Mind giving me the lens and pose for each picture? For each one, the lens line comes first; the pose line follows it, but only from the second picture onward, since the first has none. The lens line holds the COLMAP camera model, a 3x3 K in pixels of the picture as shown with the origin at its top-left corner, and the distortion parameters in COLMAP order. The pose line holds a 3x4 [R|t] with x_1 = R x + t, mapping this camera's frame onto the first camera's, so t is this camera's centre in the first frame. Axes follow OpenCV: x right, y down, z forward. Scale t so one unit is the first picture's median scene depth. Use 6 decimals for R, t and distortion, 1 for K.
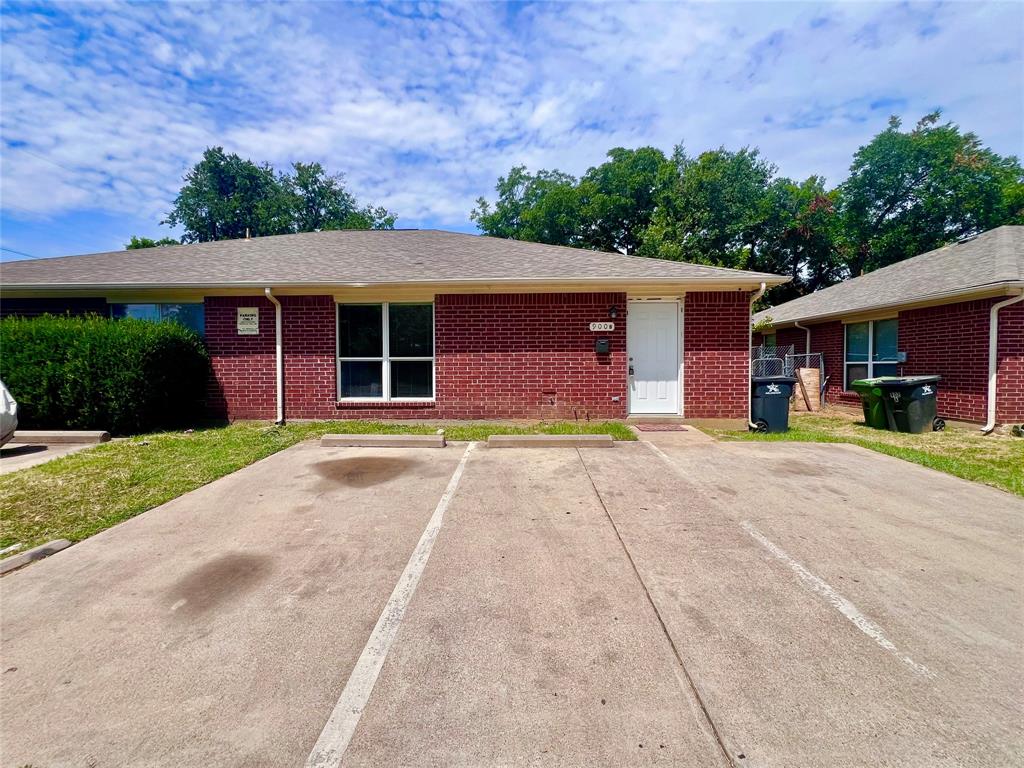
lens RADIAL K [[450.8, 0, 516.9], [0, 450.8, 382.2], [0, 0, 1]] dist [0.016519, -0.002453]
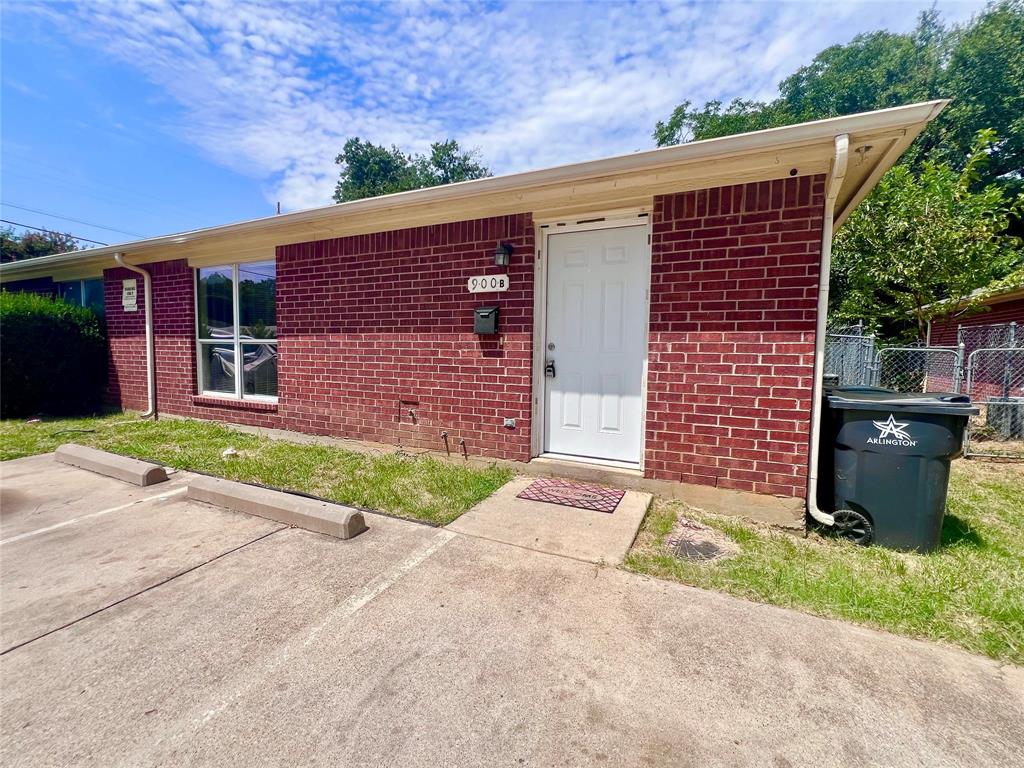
lens RADIAL K [[450.8, 0, 517.6], [0, 450.8, 376.1], [0, 0, 1]] dist [0.016519, -0.002453]
pose [[0.906077, 0.041498, -0.421073, 0.434061], [-0.027994, 0.998878, 0.038204, -0.035928], [0.422186, -0.022828, 0.906222, 0.520748]]
